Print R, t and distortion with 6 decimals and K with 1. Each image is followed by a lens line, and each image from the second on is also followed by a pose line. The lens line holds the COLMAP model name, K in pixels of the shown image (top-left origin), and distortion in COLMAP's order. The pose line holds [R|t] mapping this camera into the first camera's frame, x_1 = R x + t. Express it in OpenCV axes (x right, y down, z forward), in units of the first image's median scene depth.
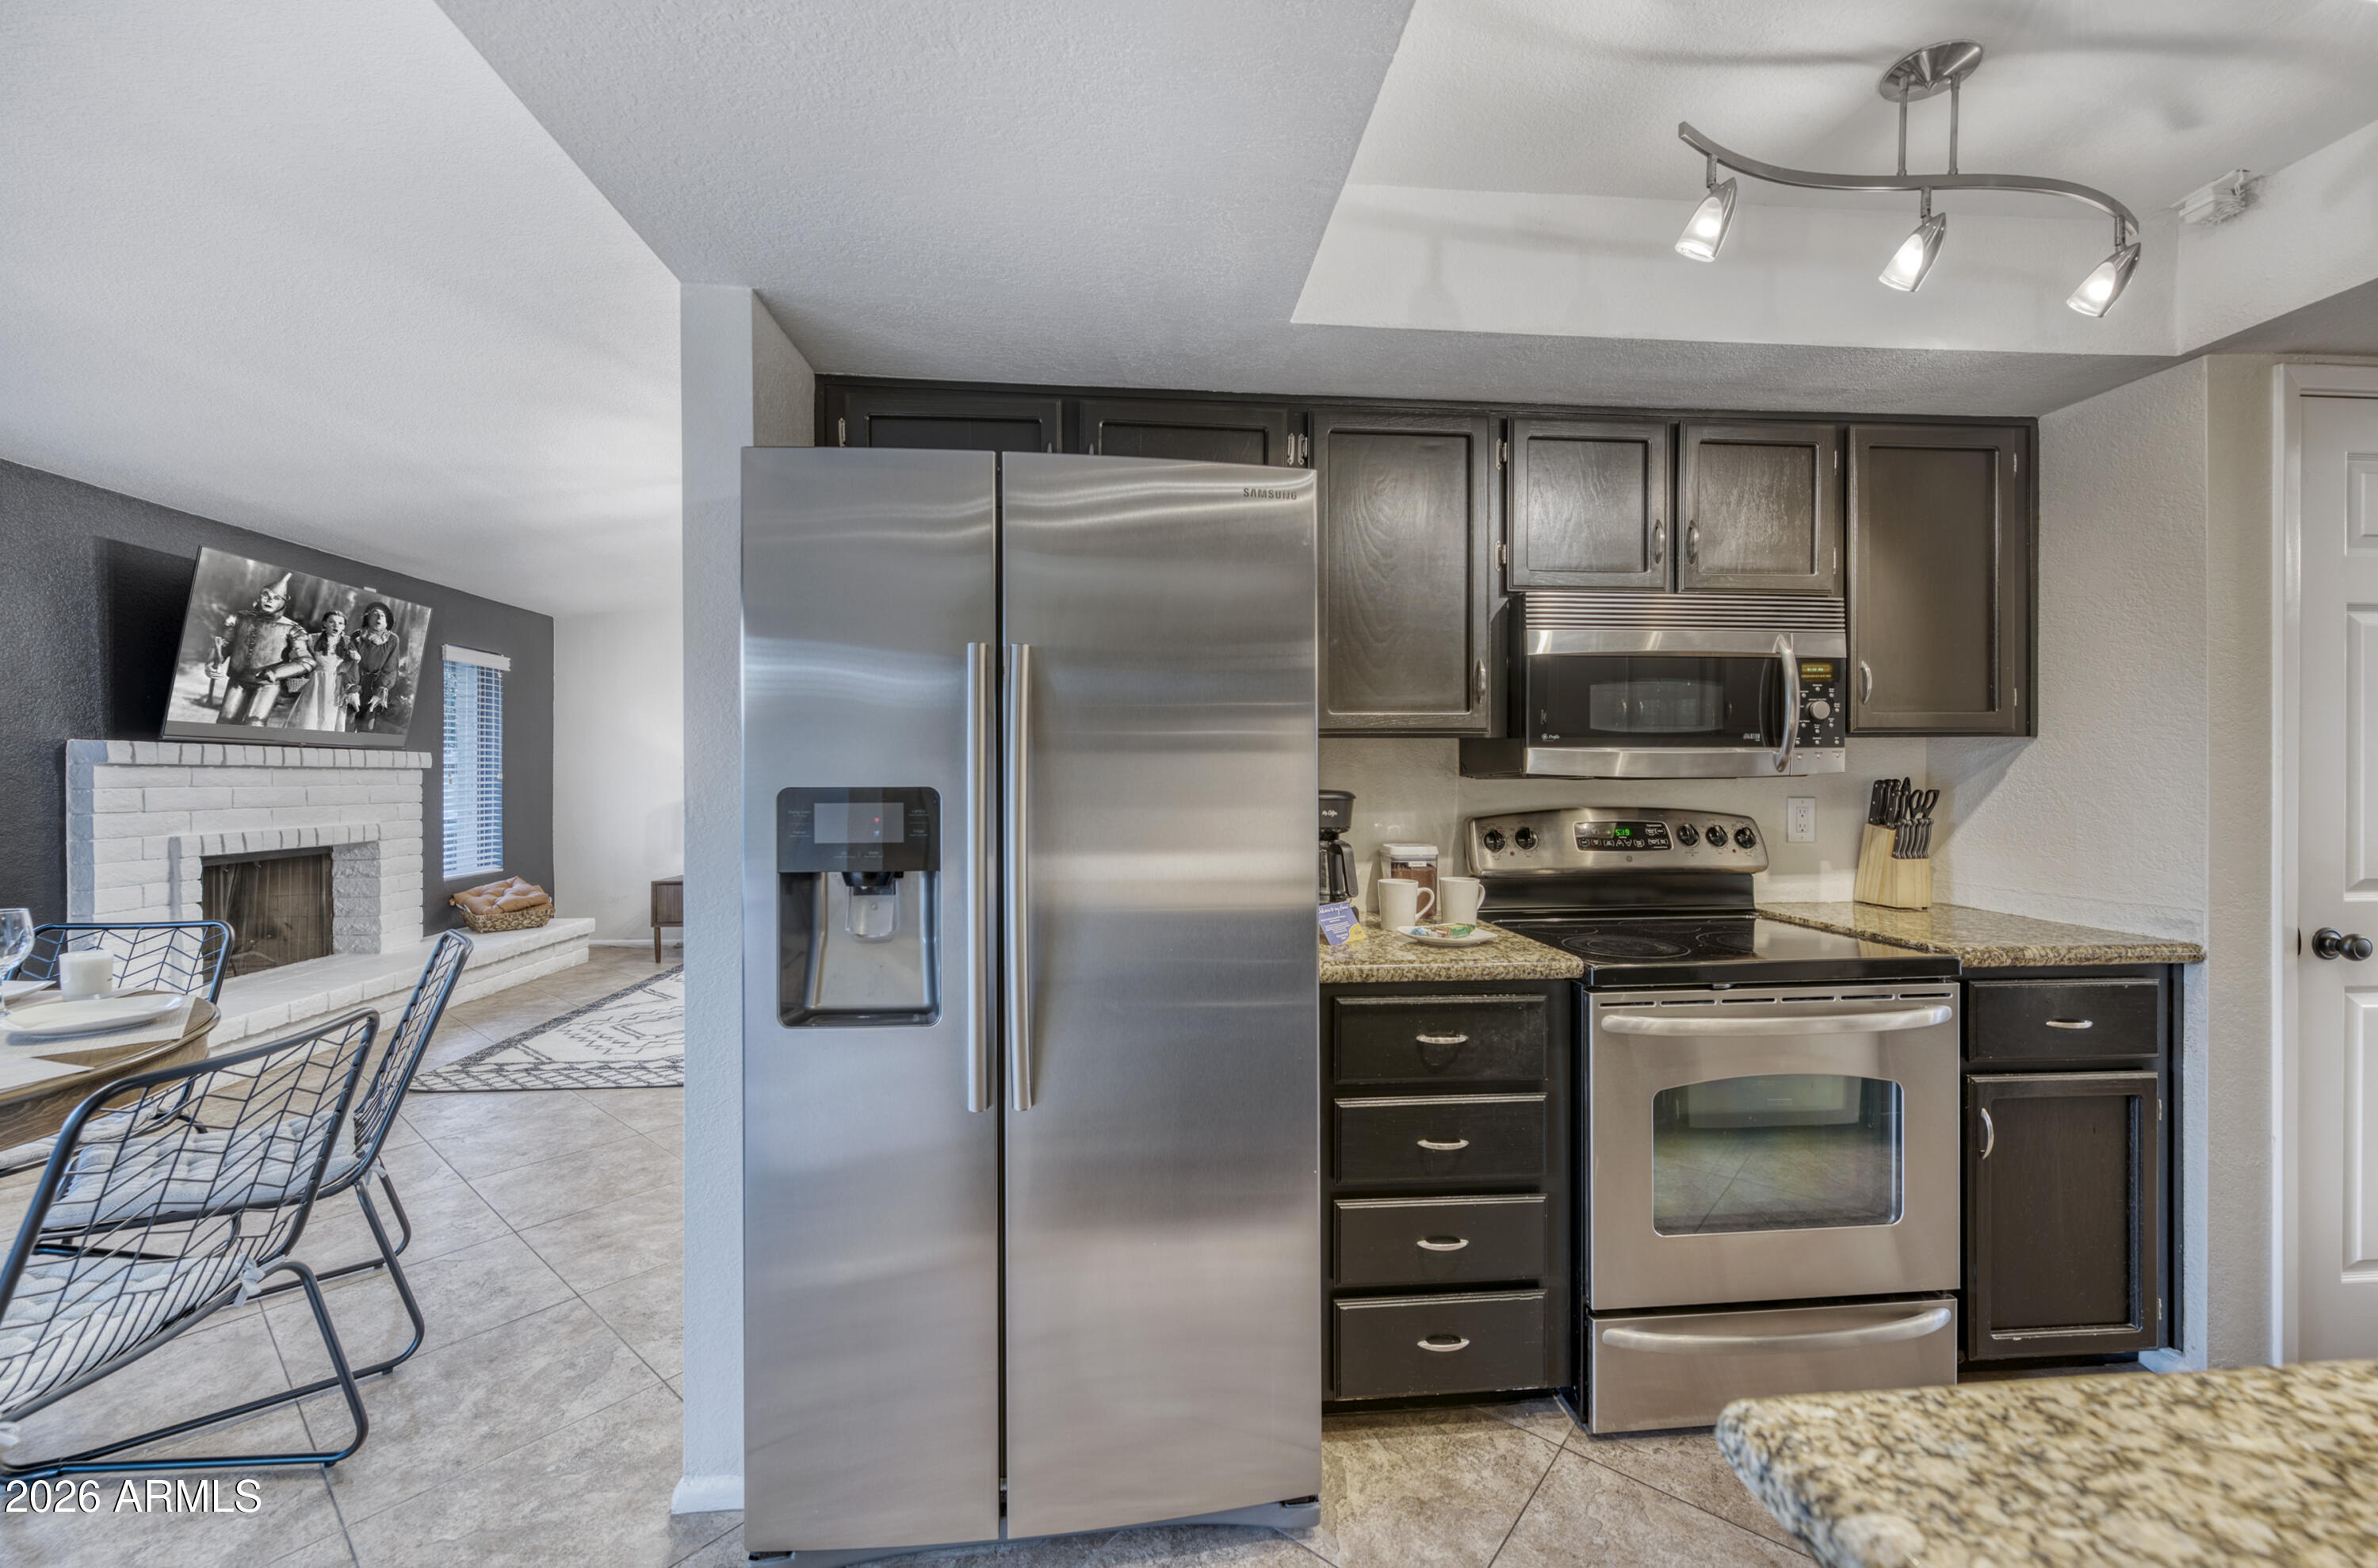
lens RADIAL K [[932.4, 0, 1185.3], [0, 932.4, 779.3], [0, 0, 1]] dist [-0.003606, -0.000779]
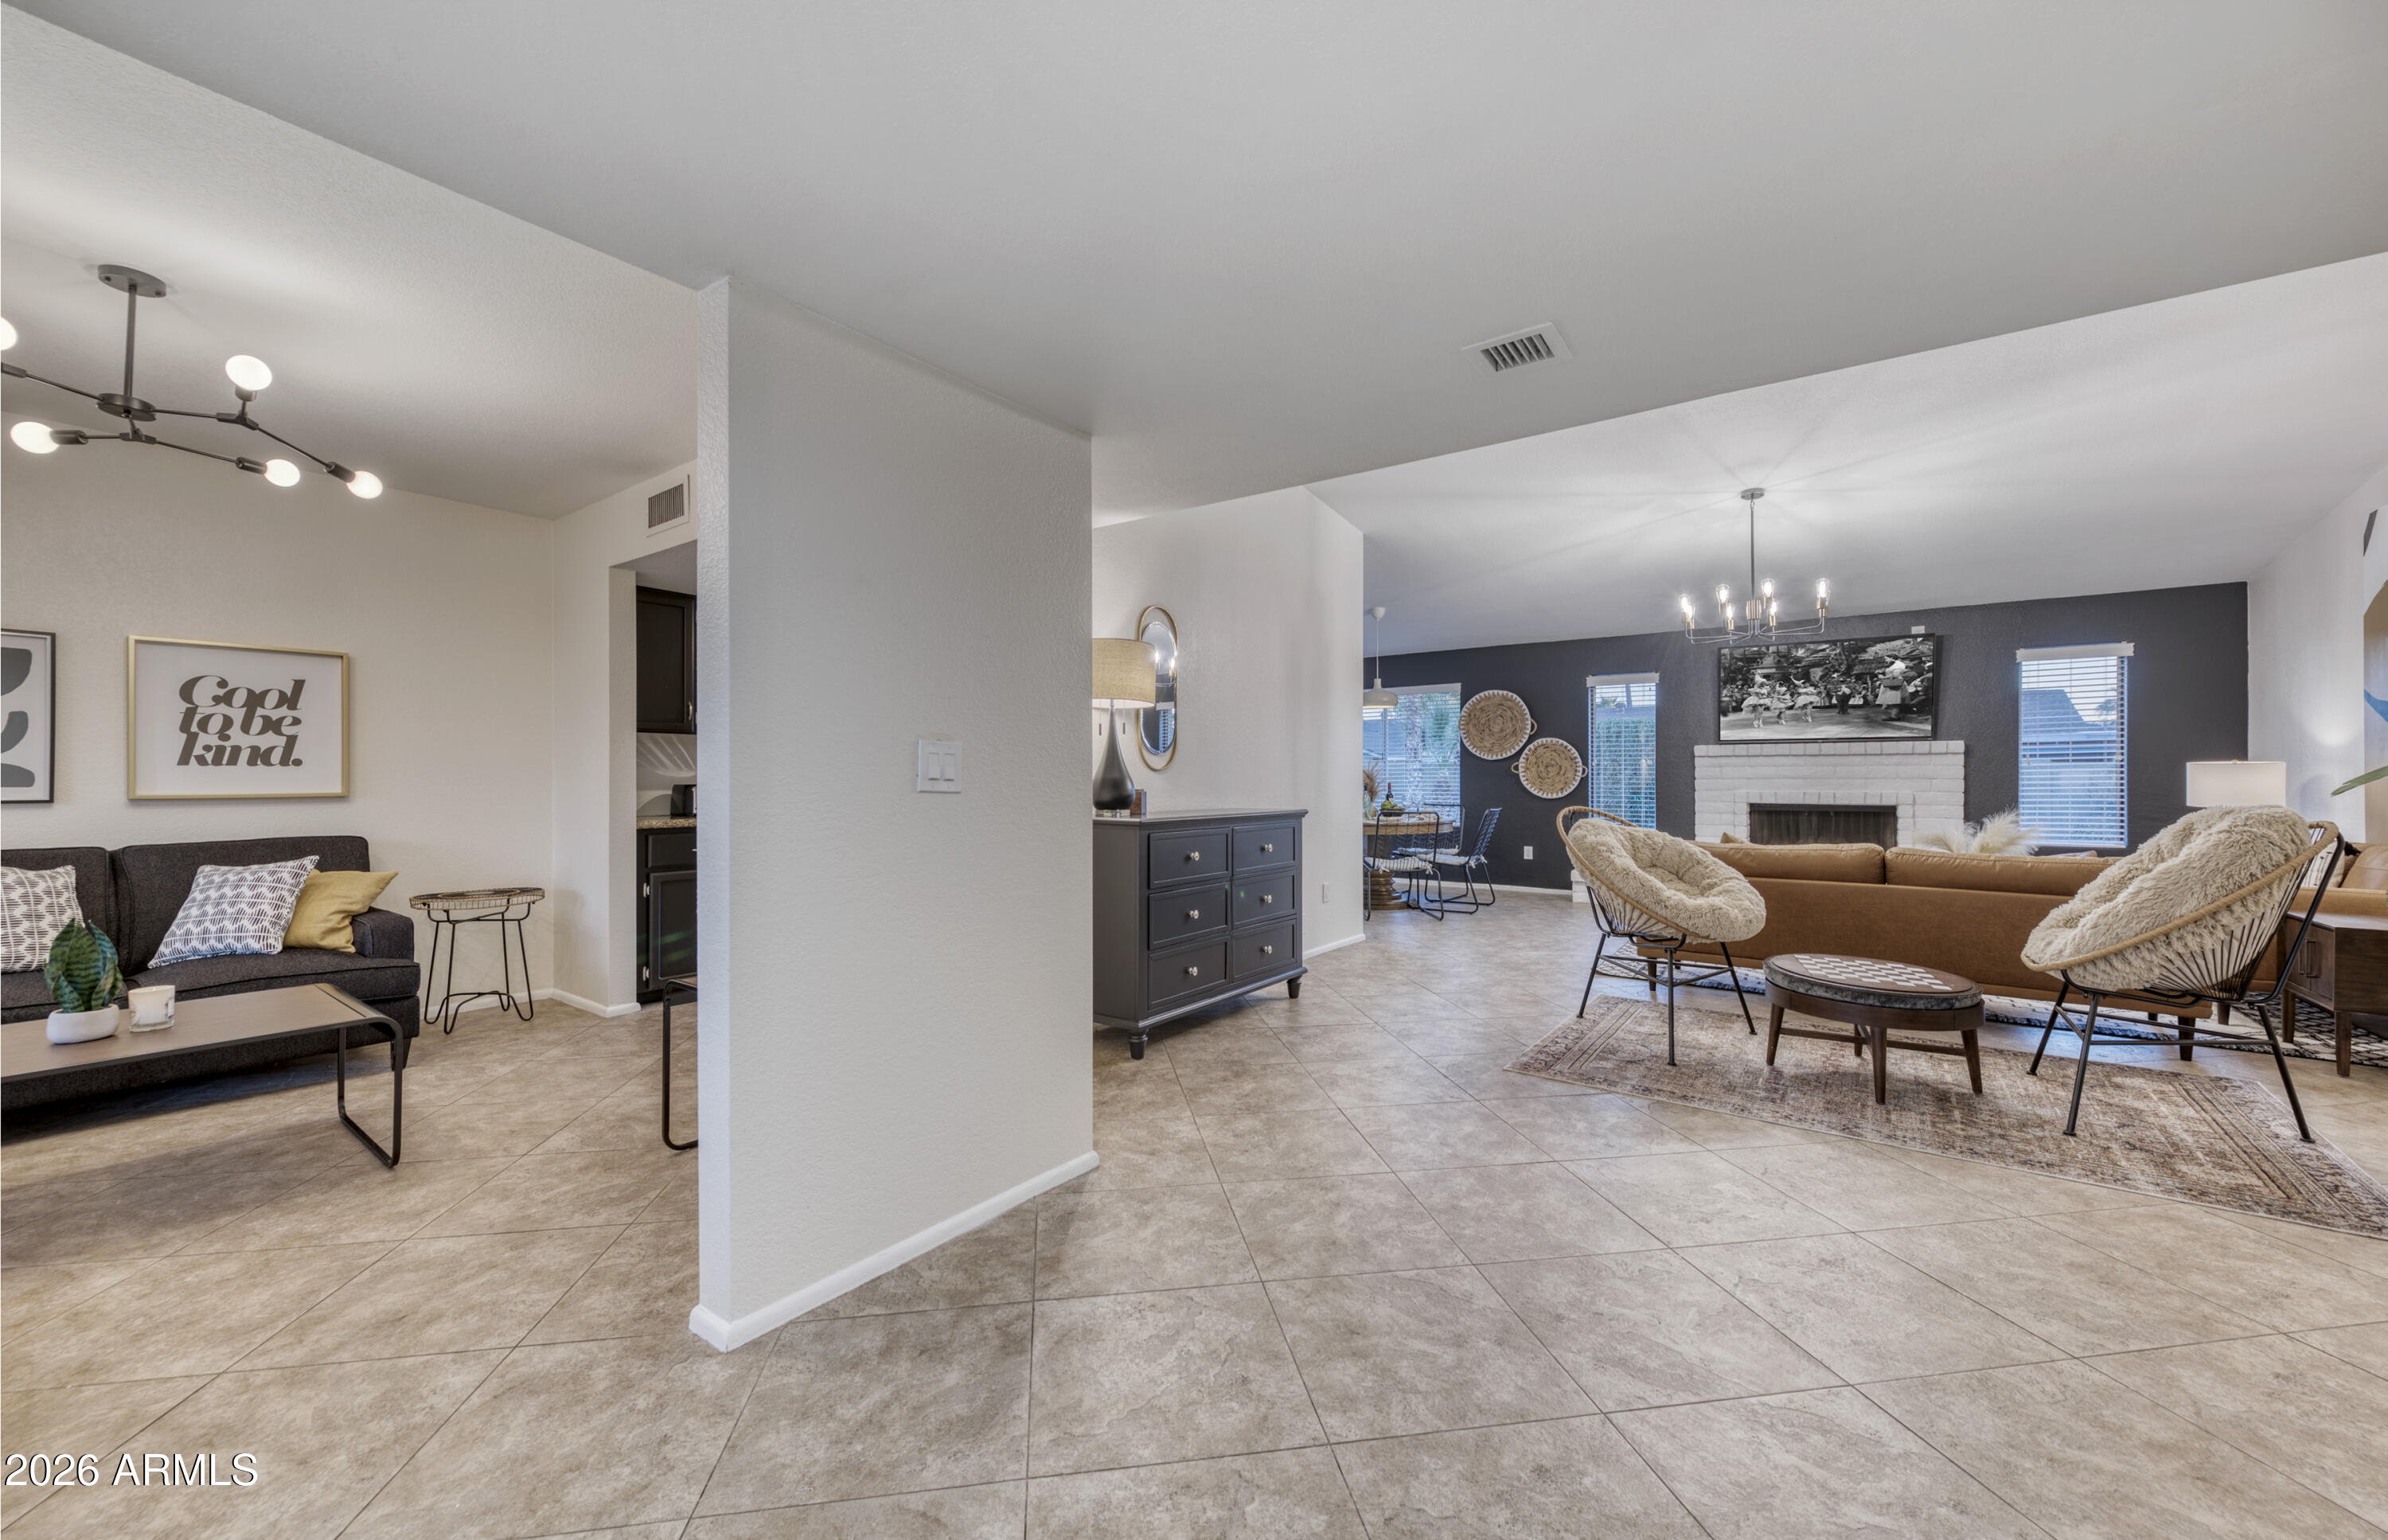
lens RADIAL K [[918.7, 0, 1184.4], [0, 918.7, 777.2], [0, 0, 1]] dist [-0.000999, -0.000650]
pose [[-0.666995, 0.001223, -0.745061, 1.115363], [-0.000129, 0.999998, 0.001758, 0.025467], [0.745062, 0.001269, -0.666994, 1.356325]]
